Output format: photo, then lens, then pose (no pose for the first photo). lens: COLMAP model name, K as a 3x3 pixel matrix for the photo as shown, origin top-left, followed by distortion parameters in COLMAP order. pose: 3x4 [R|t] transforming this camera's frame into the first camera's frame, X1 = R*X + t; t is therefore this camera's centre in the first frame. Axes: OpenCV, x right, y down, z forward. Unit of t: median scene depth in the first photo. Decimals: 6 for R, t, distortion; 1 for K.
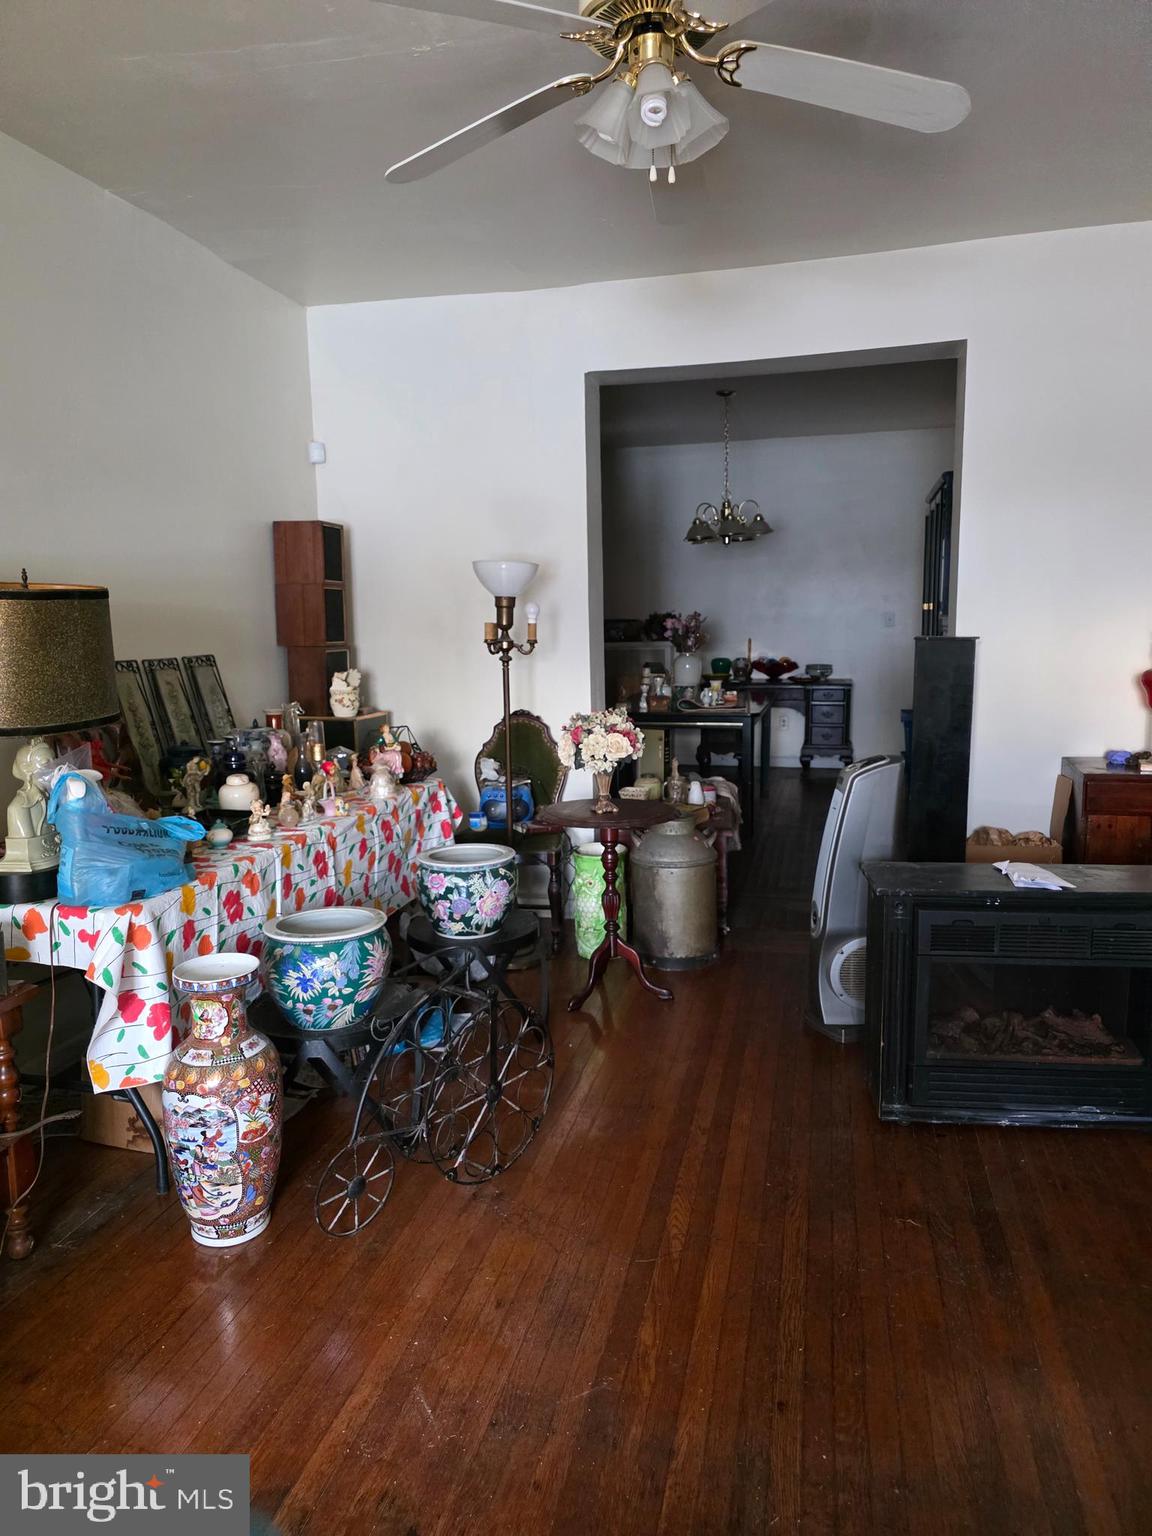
lens RADIAL K [[1030.6, 0, 573.9], [0, 1030.6, 784.6], [0, 0, 1]] dist [0.077140, -0.101524]
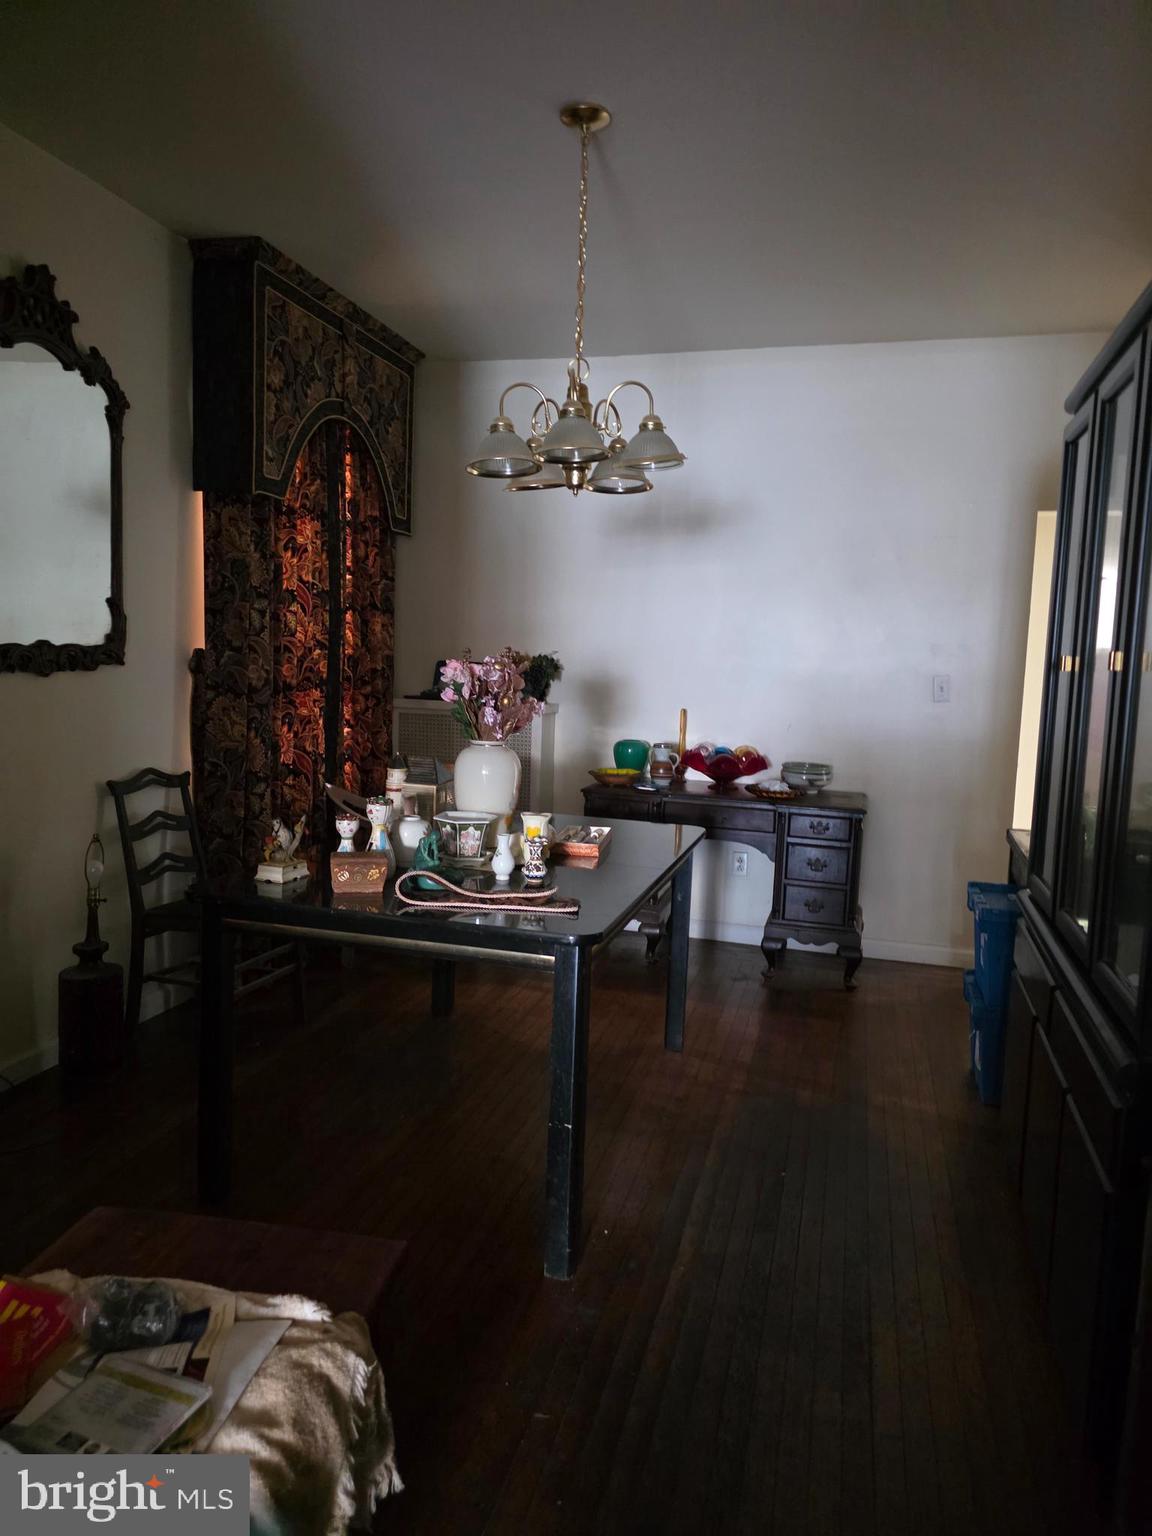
lens RADIAL K [[1030.6, 0, 573.9], [0, 1030.6, 784.6], [0, 0, 1]] dist [0.077140, -0.101524]
pose [[0.998154, 0.058428, -0.016587, 0.124662], [-0.059089, 0.997342, -0.042638, -0.075150], [0.014051, 0.043539, 0.998953, 0.459714]]
